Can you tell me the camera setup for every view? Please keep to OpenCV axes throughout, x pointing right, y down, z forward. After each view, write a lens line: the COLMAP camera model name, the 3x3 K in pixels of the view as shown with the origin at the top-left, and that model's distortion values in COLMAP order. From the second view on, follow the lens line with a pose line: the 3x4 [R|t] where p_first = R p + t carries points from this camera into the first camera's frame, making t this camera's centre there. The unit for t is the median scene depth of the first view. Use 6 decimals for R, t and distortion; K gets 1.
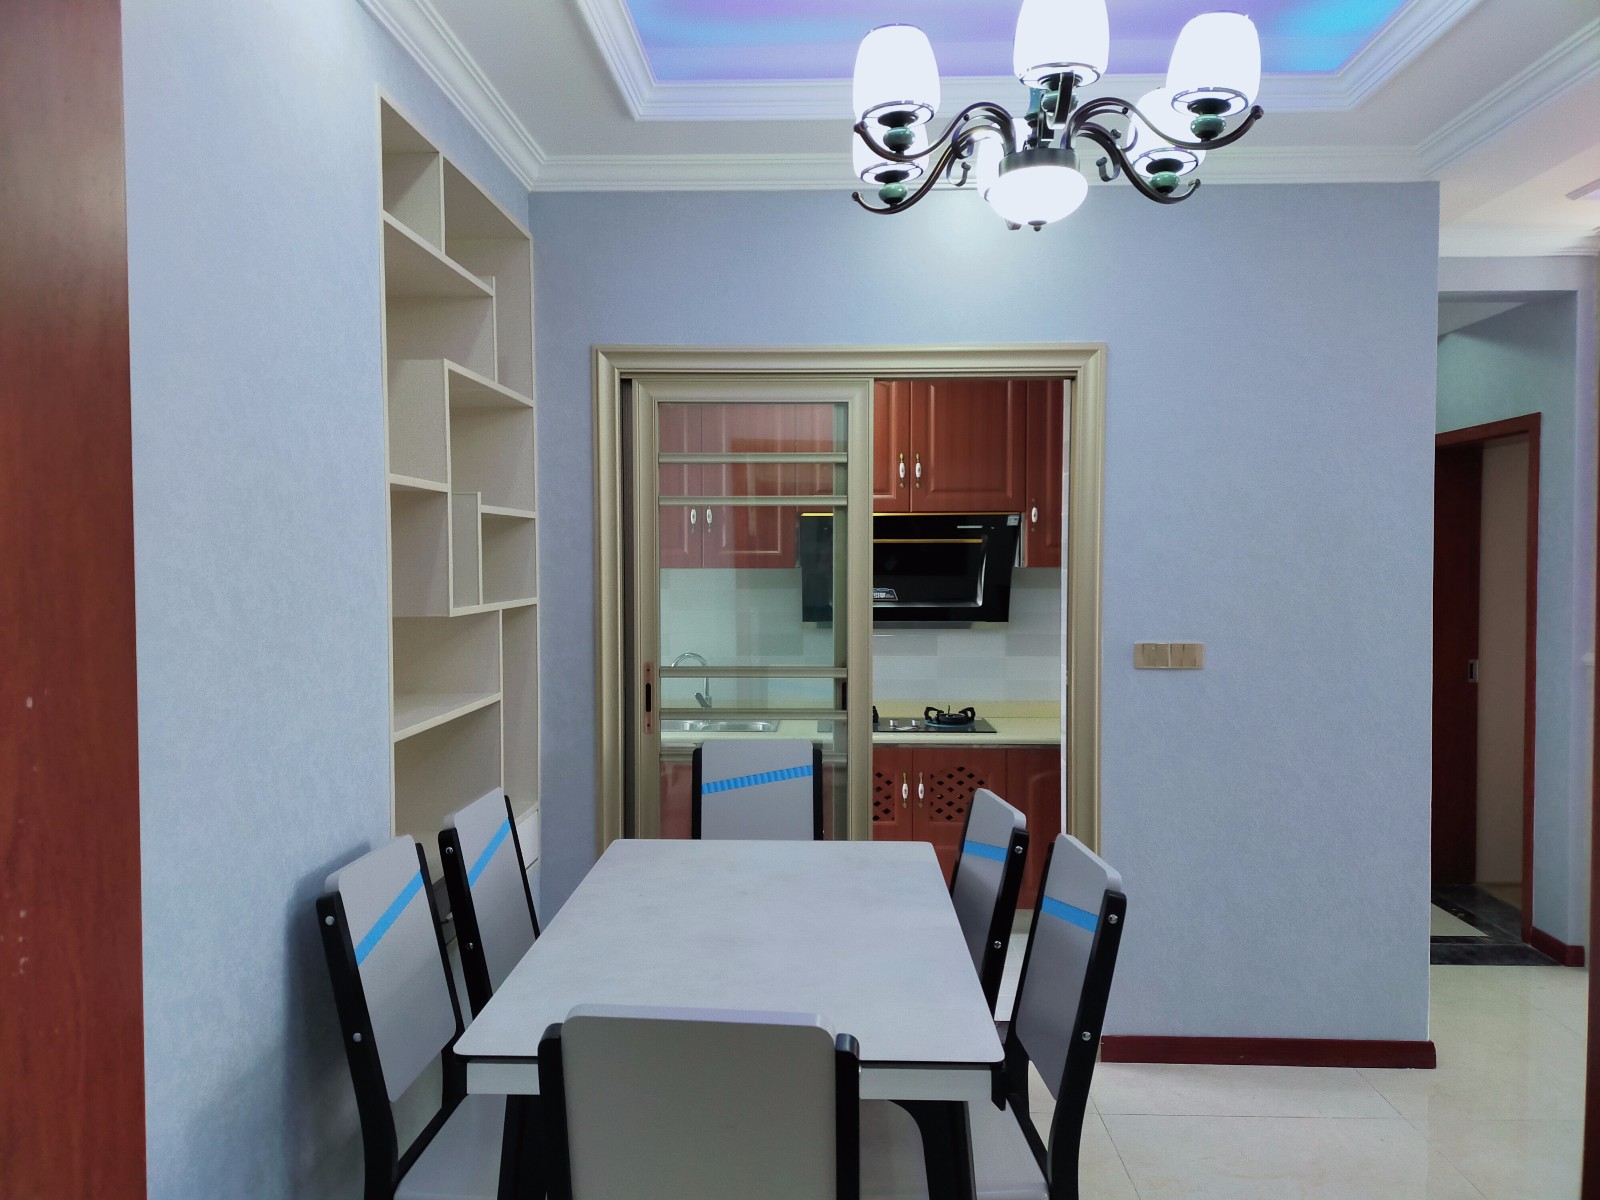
lens RADIAL K [[1172.7, 0, 797.5], [0, 1172.7, 594.5], [0, 0, 1]] dist [0.005898, -0.001646]
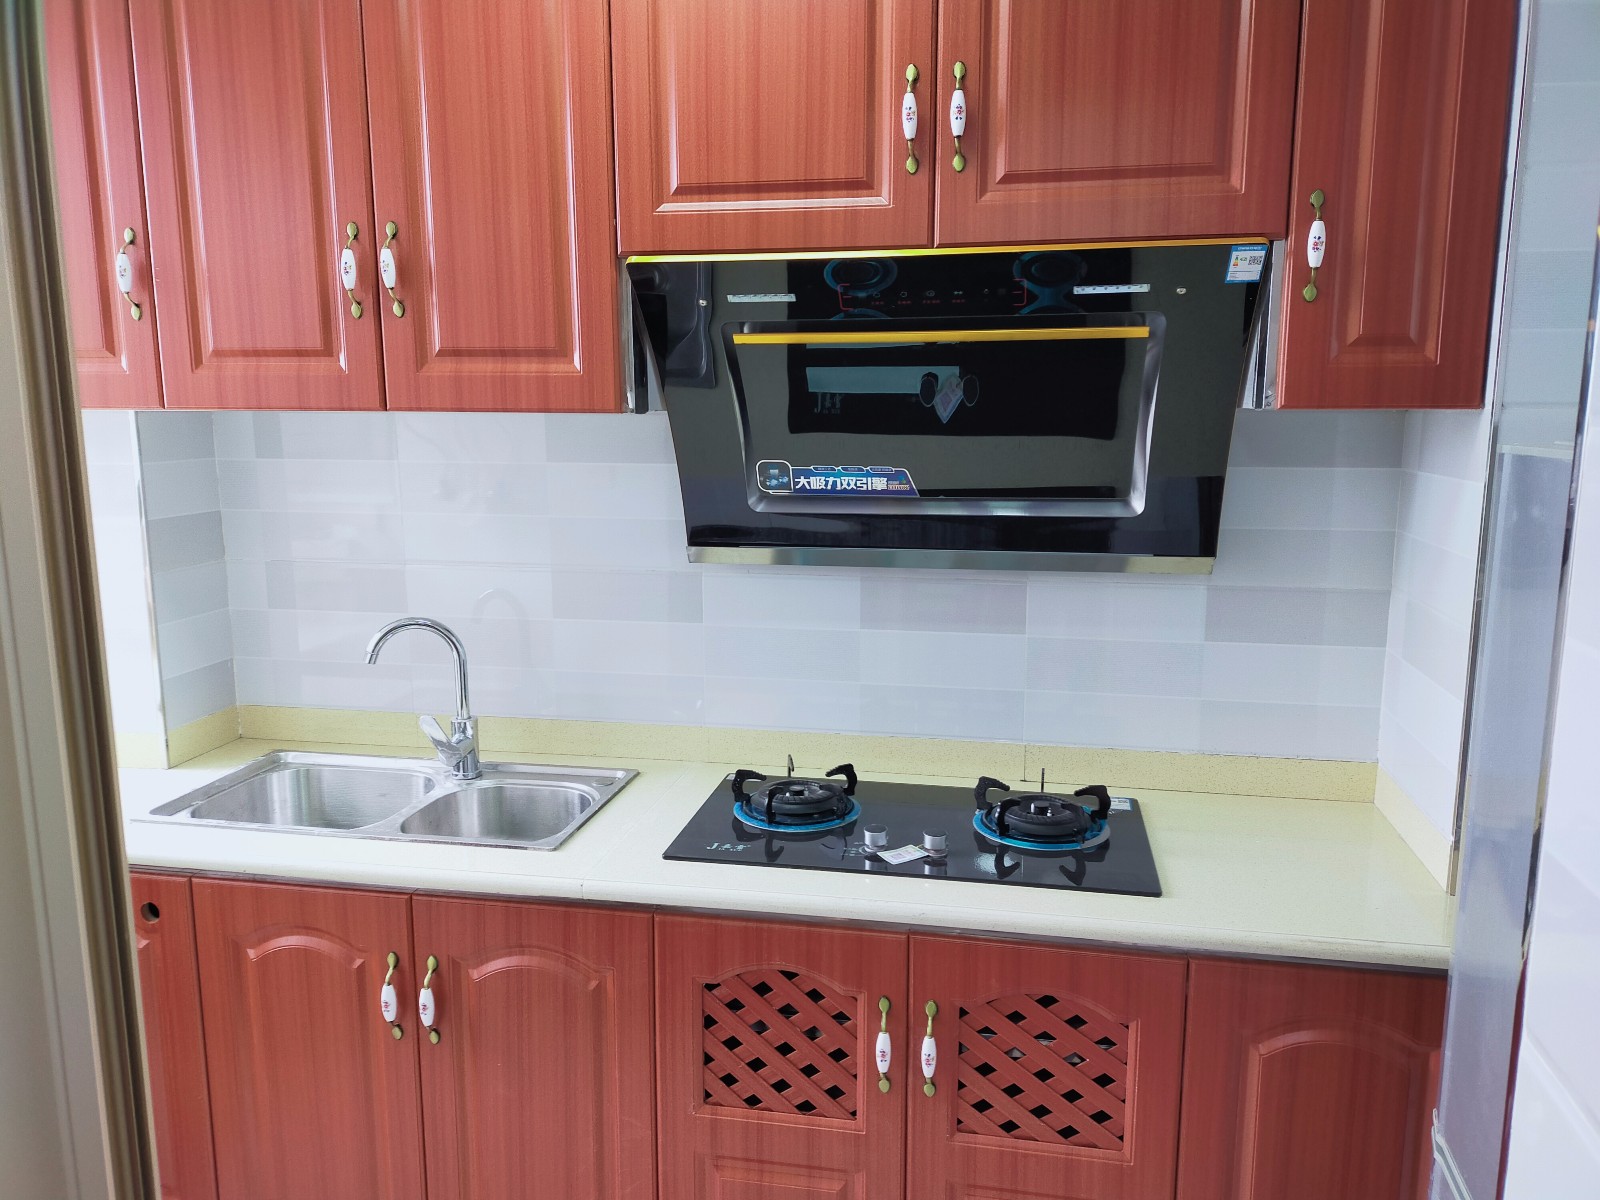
lens RADIAL K [[1172.7, 0, 801.1], [0, 1172.7, 610.3], [0, 0, 1]] dist [0.005898, -0.001646]
pose [[0.987222, 0.026926, -0.157060, 0.114865], [-0.004378, 0.989832, 0.142175, -0.013352], [0.159291, -0.139670, 0.977302, 0.645229]]
